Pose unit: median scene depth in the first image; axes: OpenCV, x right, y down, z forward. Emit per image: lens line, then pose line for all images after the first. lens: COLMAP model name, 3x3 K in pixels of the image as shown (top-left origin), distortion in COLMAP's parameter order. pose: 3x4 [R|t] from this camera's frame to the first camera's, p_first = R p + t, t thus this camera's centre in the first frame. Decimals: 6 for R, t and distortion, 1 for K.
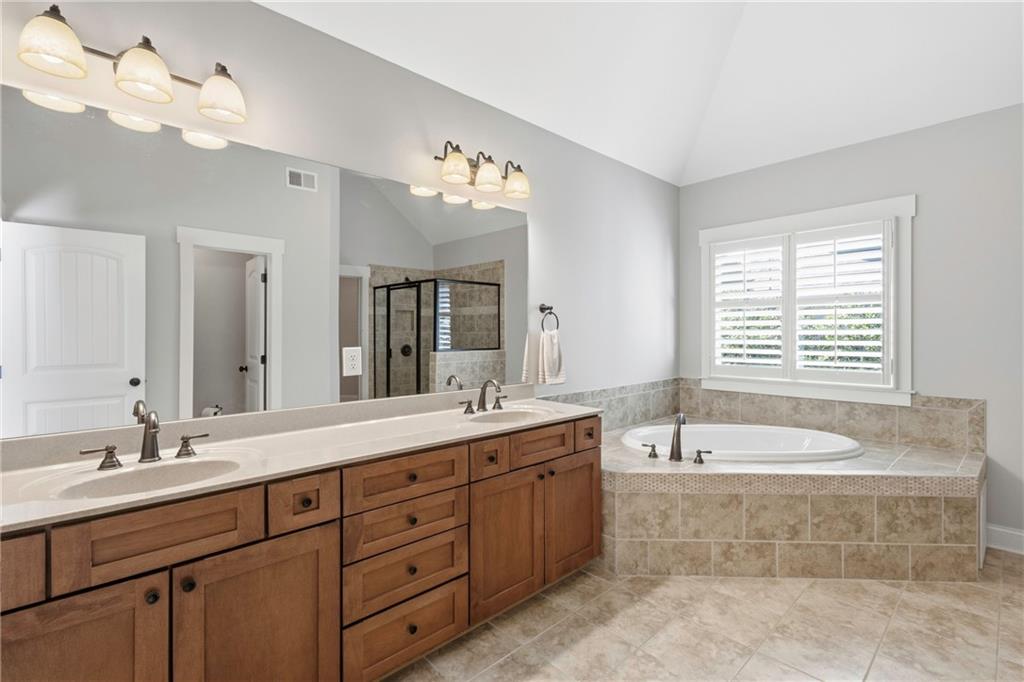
lens RADIAL K [[480.3, 0, 510.0], [0, 480.3, 344.8], [0, 0, 1]] dist [0.012742, -0.000082]
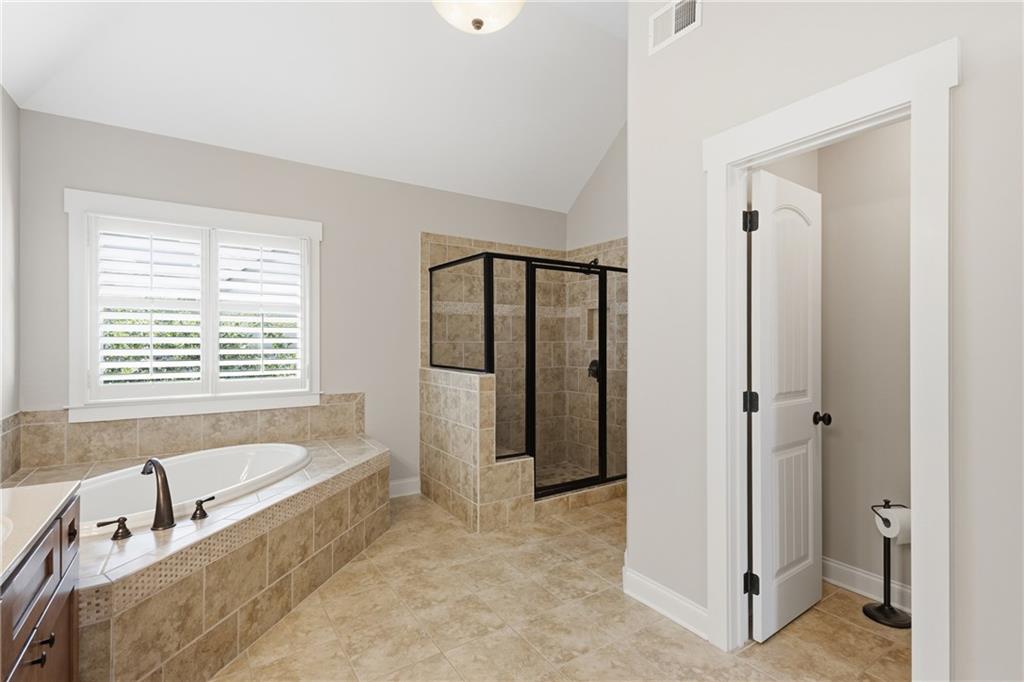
lens RADIAL K [[476.4, 0, 518.8], [0, 476.4, 344.5], [0, 0, 1]] dist [0.016454, -0.000225]
pose [[0.161736, -0.003908, 0.986826, -0.270006], [0.021925, 0.999760, 0.000366, -0.009348], [-0.986591, 0.021577, 0.161782, 0.421780]]
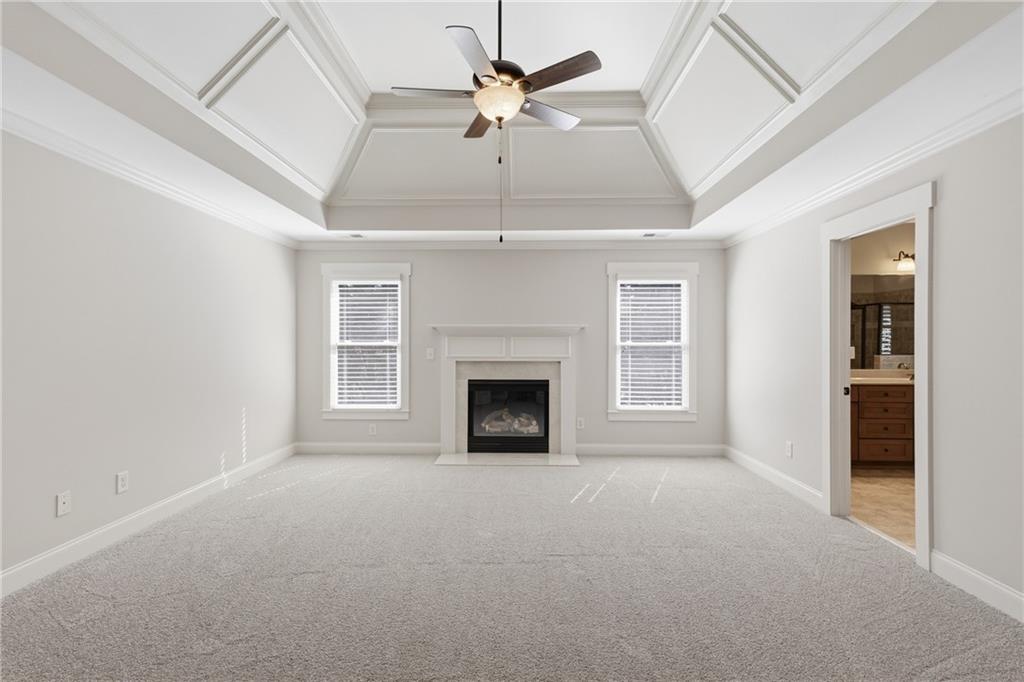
lens RADIAL K [[476.4, 0, 518.8], [0, 476.4, 344.5], [0, 0, 1]] dist [0.016454, -0.000225]
pose [[0.722128, 0.006459, -0.691729, 0.123874], [-0.018656, 0.999775, -0.010140, 0.041262], [0.691507, 0.020227, 0.722086, -1.675578]]
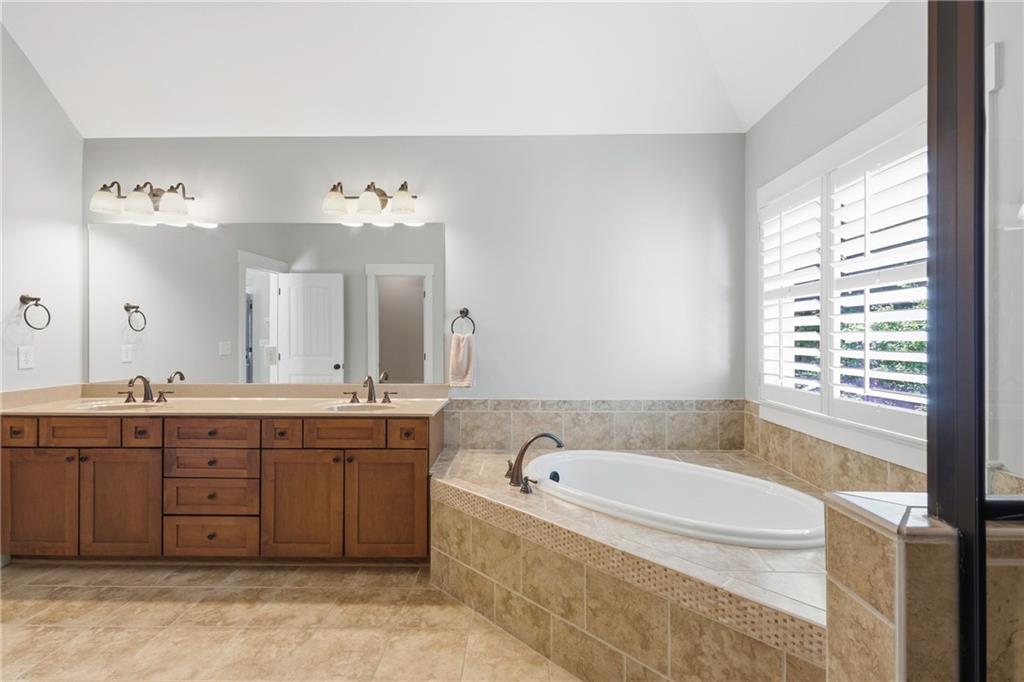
lens RADIAL K [[480.3, 0, 510.0], [0, 480.3, 344.8], [0, 0, 1]] dist [0.012742, -0.000082]
pose [[0.709450, 0.015847, -0.704577, 1.030063], [-0.022275, 0.999752, 0.000056, -0.011294], [0.704404, 0.015655, 0.709627, 0.410385]]
